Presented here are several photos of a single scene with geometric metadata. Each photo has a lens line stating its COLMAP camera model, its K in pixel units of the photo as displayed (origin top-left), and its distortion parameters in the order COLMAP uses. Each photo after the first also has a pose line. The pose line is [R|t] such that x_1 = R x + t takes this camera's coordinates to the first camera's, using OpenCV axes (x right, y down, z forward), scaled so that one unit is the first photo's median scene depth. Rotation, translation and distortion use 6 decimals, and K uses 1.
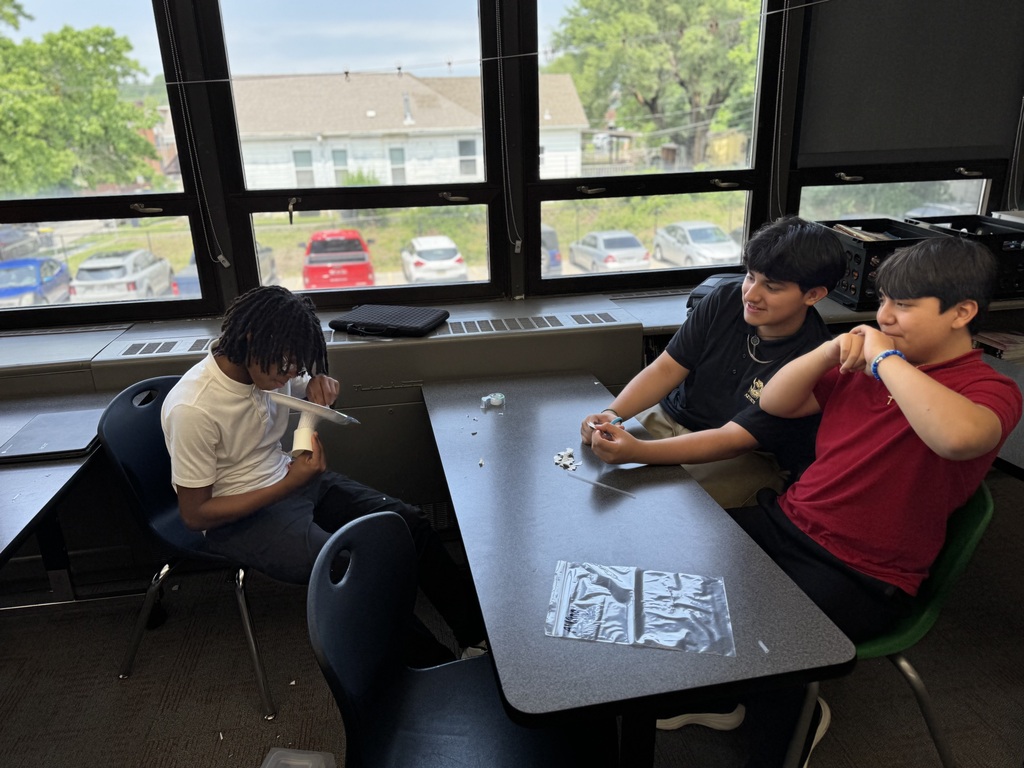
lens RADIAL K [[740.0, 0, 512.0], [0, 740.0, 384.0], [0, 0, 1]] dist [-0.006157, -0.004425]
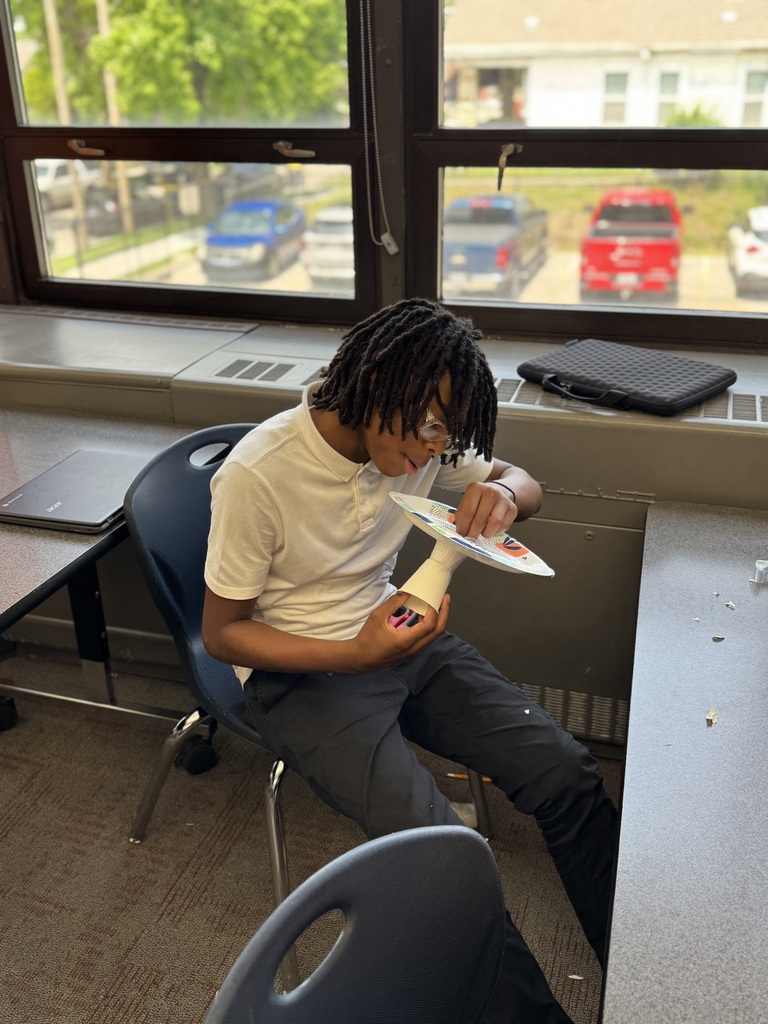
lens RADIAL K [[976.2, 0, 384.0], [0, 976.2, 512.0], [0, 0, 1]] dist [0.178035, -0.351287]
pose [[0.887004, 0.200411, -0.416003, 0.010576], [-0.153683, 0.977672, 0.143313, -0.063978], [0.435436, -0.063187, 0.897999, 0.225832]]
